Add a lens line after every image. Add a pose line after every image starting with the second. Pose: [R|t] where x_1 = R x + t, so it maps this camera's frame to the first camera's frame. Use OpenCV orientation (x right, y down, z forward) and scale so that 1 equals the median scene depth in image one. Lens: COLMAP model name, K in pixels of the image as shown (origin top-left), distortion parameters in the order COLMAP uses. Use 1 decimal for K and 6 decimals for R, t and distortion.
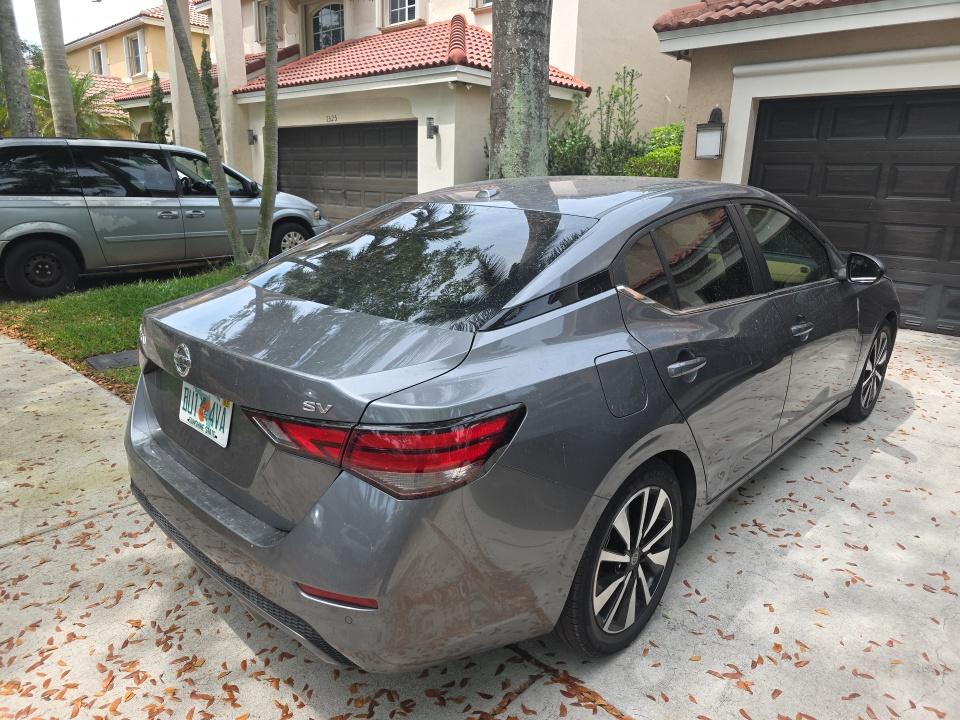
lens RADIAL K [[641.7, 0, 465.7], [0, 641.7, 360.2], [0, 0, 1]] dist [0.034862, -0.032362]
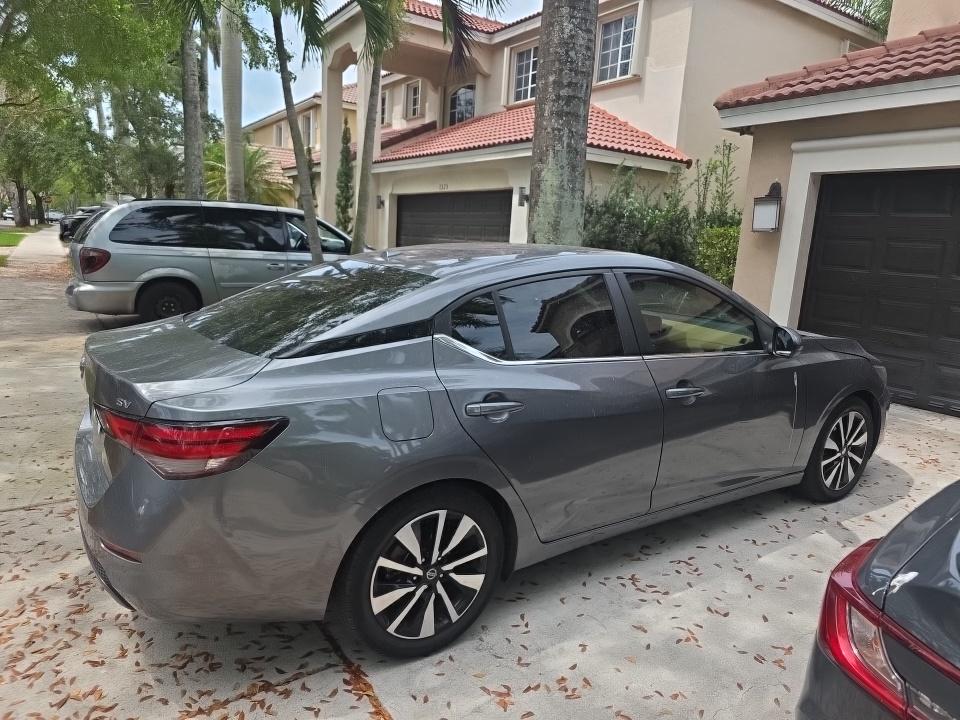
lens RADIAL K [[639.2, 0, 472.7], [0, 639.2, 363.6], [0, 0, 1]] dist [0.032878, -0.026803]
pose [[0.974923, 0.071109, -0.210876, 0.205209], [-0.089353, 0.992919, -0.078277, 0.008449], [0.203817, 0.095156, 0.974374, -0.044041]]
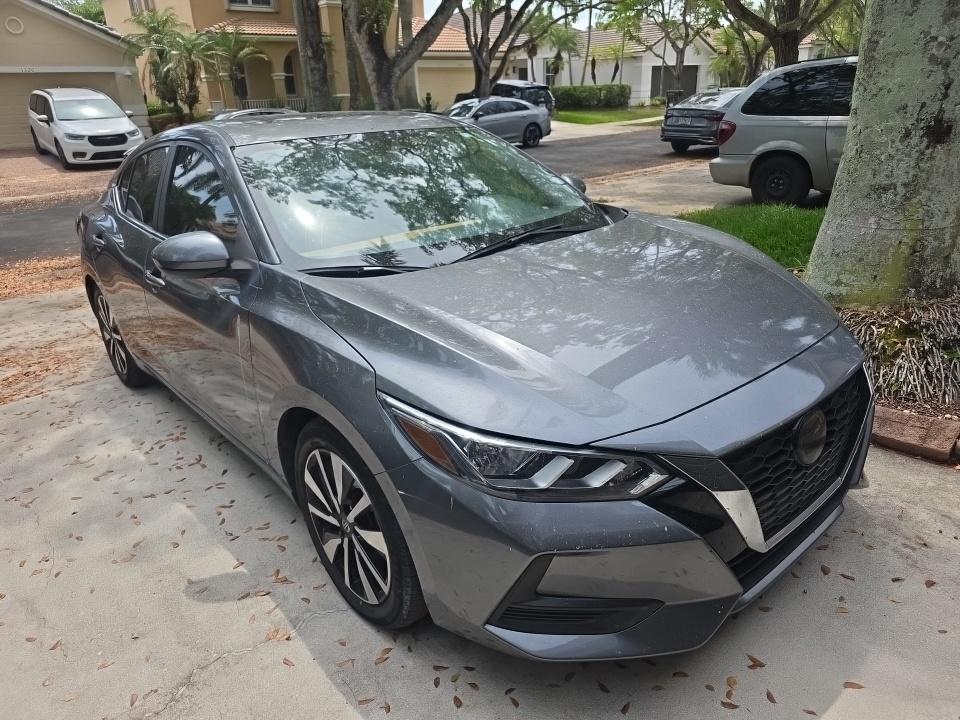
lens RADIAL K [[655.0, 0, 473.8], [0, 655.0, 357.6], [0, 0, 1]] dist [0.008302, -0.000026]
pose [[-0.086796, 0.346206, -0.934135, 0.740338], [-0.230143, 0.905342, 0.356918, -0.205569], [0.969279, 0.245963, 0.001097, 0.763766]]
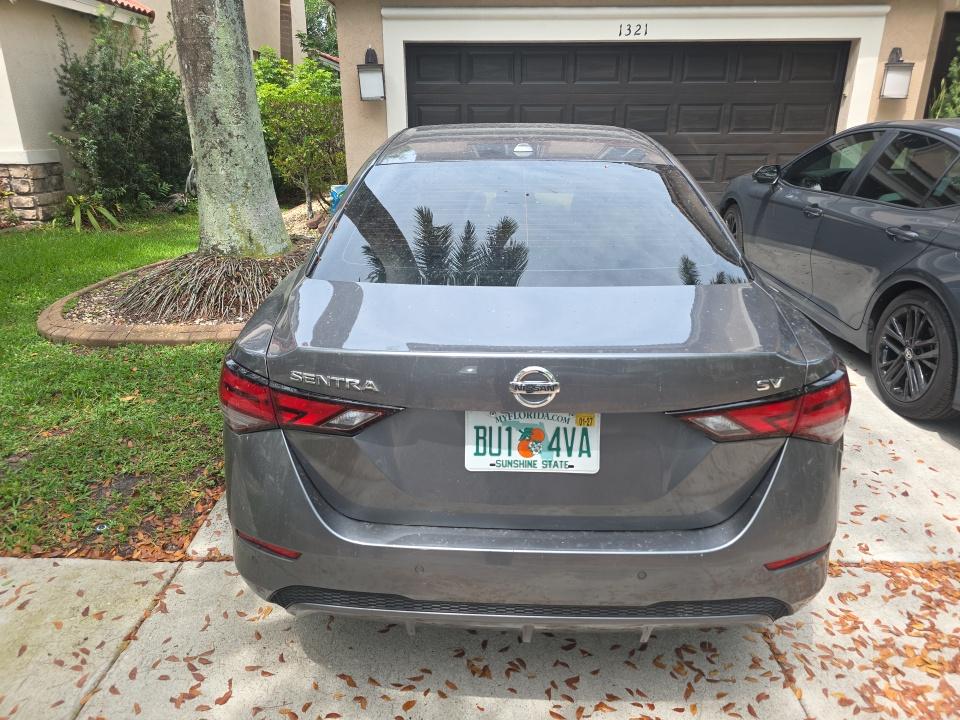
lens RADIAL K [[655.0, 0, 473.8], [0, 655.0, 357.6], [0, 0, 1]] dist [0.008302, -0.000026]
pose [[0.742274, -0.246315, 0.623184, -0.317337], [0.197388, 0.969100, 0.147930, -0.053262], [-0.640365, 0.013205, 0.767957, 0.145304]]
